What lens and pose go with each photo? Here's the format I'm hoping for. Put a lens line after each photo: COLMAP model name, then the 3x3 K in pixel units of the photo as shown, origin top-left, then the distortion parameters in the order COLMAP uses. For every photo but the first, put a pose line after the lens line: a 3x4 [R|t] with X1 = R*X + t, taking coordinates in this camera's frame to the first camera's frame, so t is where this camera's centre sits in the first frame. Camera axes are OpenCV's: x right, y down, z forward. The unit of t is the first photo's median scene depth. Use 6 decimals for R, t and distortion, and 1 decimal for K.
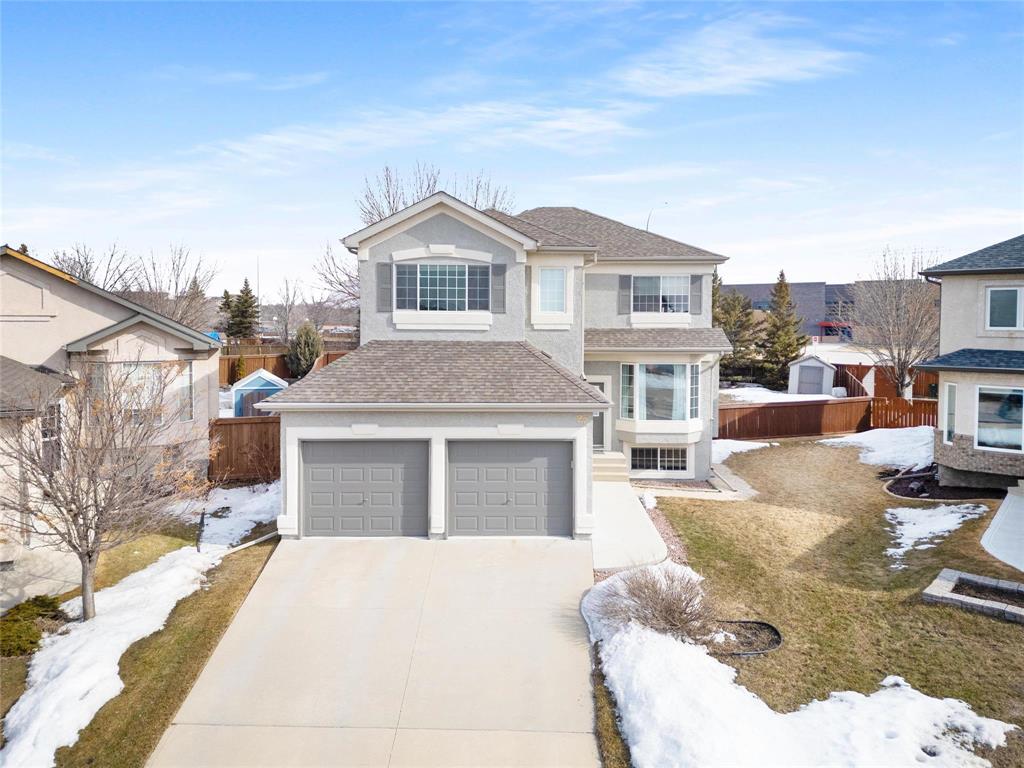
lens RADIAL K [[730.3, 0, 495.5], [0, 730.3, 380.8], [0, 0, 1]] dist [0.075126, -0.071841]
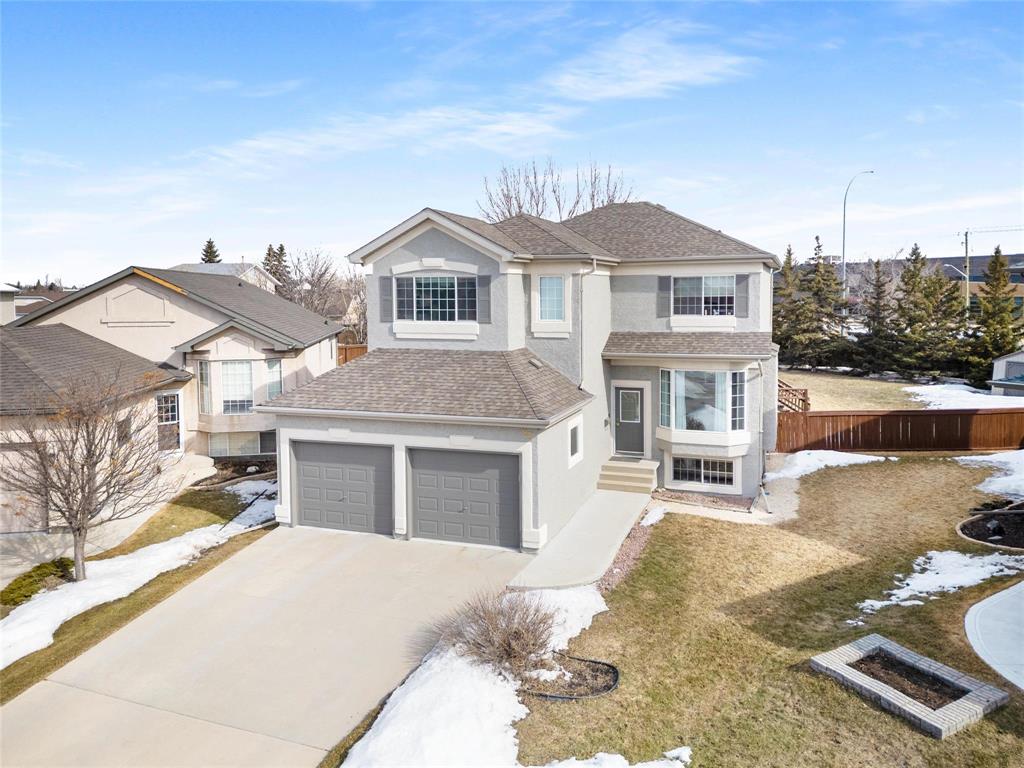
lens RADIAL K [[723.2, 0, 510.7], [0, 723.2, 373.0], [0, 0, 1]] dist [0.070318, -0.069847]
pose [[0.946085, 0.022534, -0.323132, 0.367138], [-0.015158, 0.999564, 0.025325, -0.049162], [0.323562, -0.019062, 0.946015, 0.052774]]
